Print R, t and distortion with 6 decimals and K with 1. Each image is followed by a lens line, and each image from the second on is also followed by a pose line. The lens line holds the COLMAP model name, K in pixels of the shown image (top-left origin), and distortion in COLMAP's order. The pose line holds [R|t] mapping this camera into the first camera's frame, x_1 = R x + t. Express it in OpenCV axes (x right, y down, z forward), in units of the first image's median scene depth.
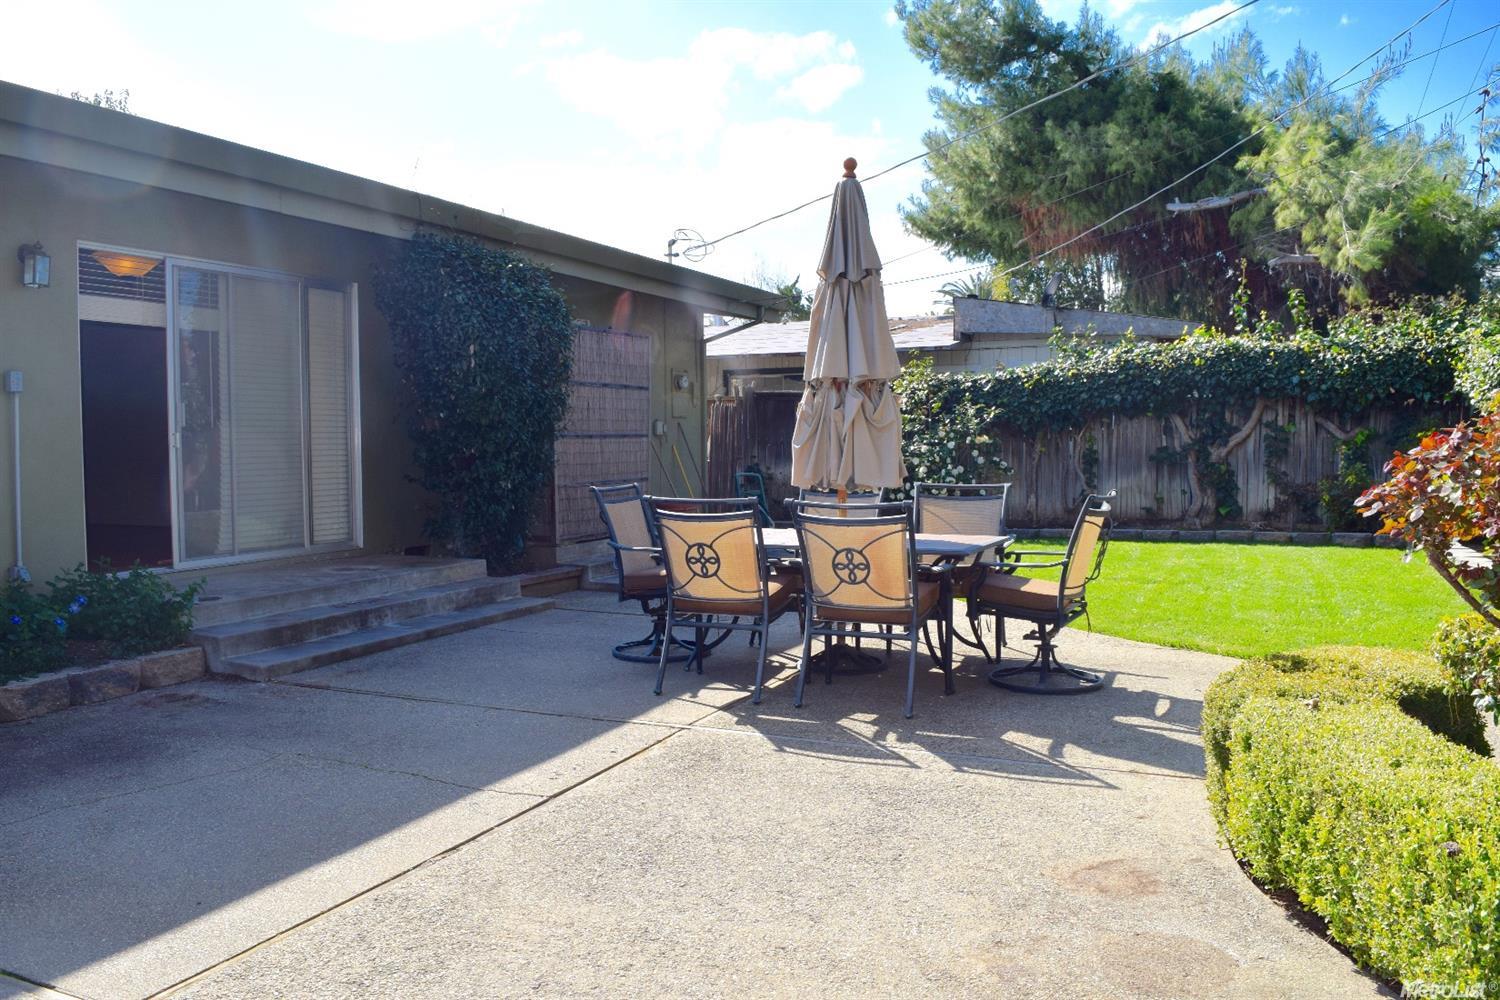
lens RADIAL K [[1174.7, 0, 752.6], [0, 1174.7, 499.8], [0, 0, 1]] dist [-0.096348, 0.021769]
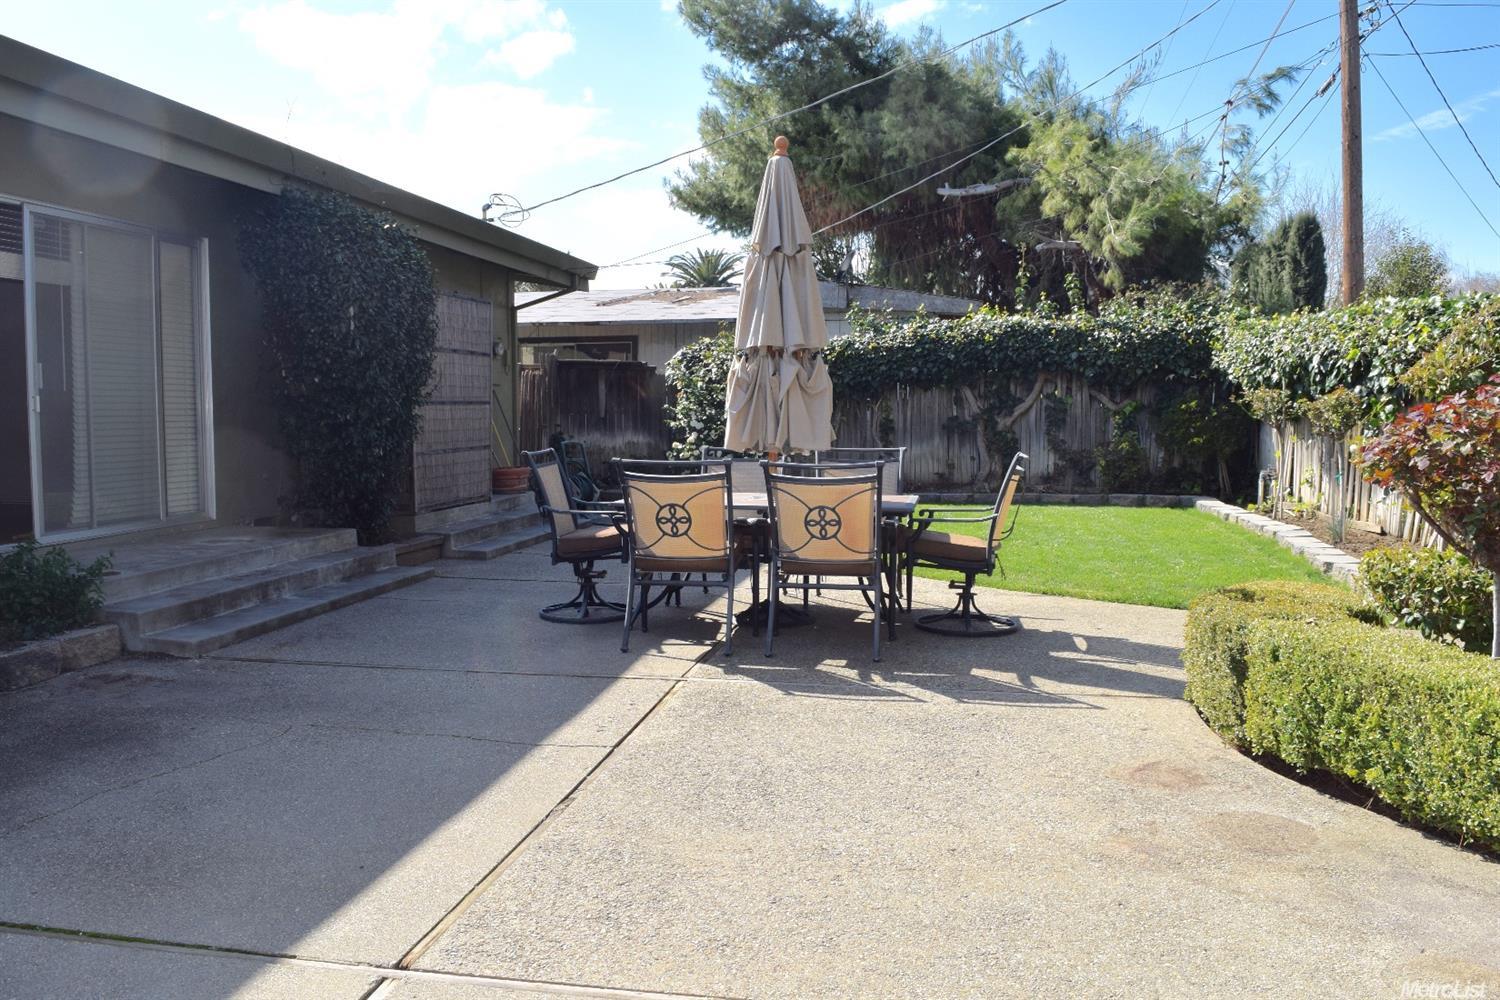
lens RADIAL K [[1174.7, 0, 745.1], [0, 1174.7, 500.8], [0, 0, 1]] dist [-0.096348, 0.021769]
pose [[0.971219, -0.012841, 0.237843, -0.149924], [0.006948, 0.999648, 0.025596, 0.005581], [-0.238088, -0.023207, 0.970966, -0.014391]]
